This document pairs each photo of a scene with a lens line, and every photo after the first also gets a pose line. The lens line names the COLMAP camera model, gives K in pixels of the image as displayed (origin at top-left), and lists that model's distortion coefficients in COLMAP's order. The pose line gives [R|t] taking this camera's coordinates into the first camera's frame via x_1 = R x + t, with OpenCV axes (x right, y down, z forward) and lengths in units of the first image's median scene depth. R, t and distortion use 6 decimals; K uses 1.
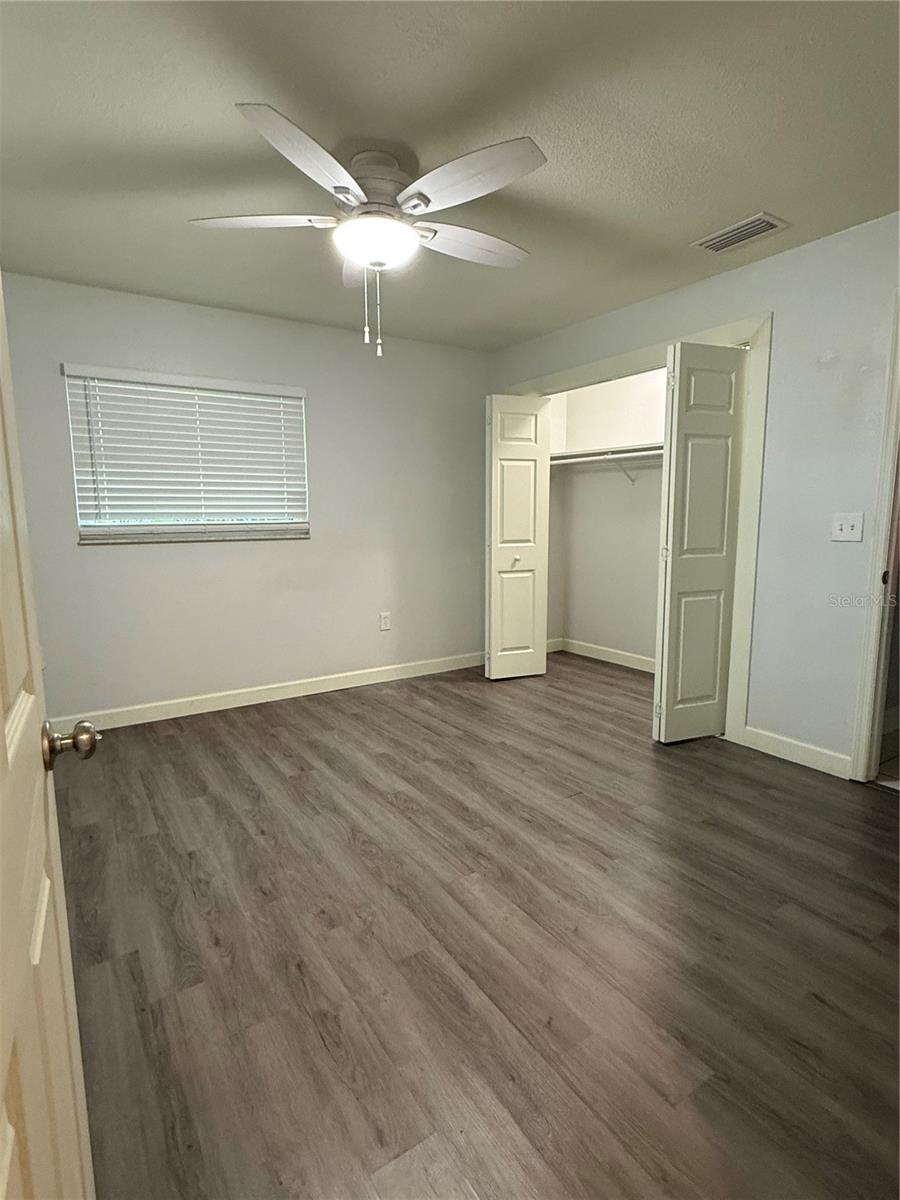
lens RADIAL K [[648.9, 0, 447.9], [0, 648.9, 600.2], [0, 0, 1]] dist [-0.002053, -0.000108]
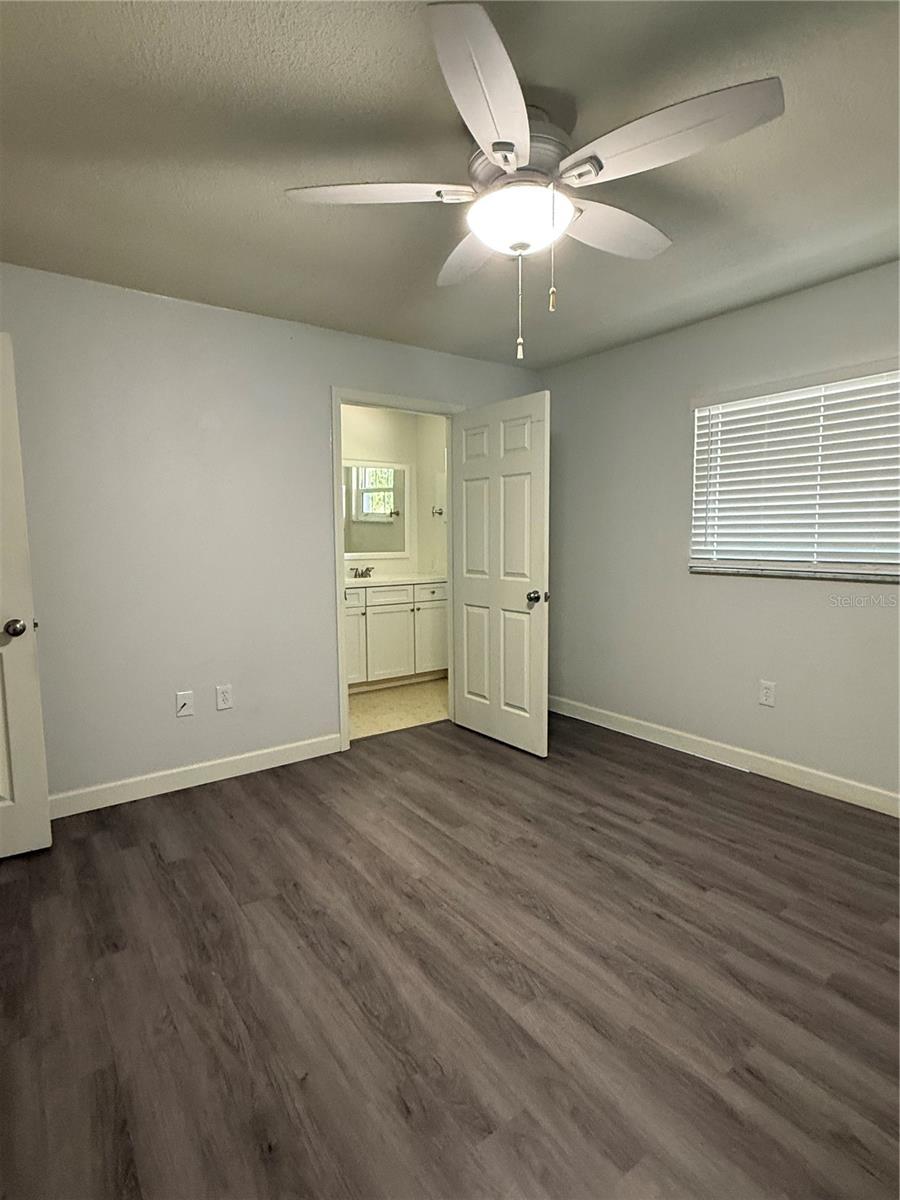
lens RADIAL K [[648.9, 0, 450.2], [0, 648.9, 599.5], [0, 0, 1]] dist [-0.002053, -0.000108]
pose [[-0.998545, 0.022850, -0.048838, 0.025204], [0.010614, 0.971341, 0.237455, -0.265050], [0.052864, 0.236591, -0.970170, 1.772506]]
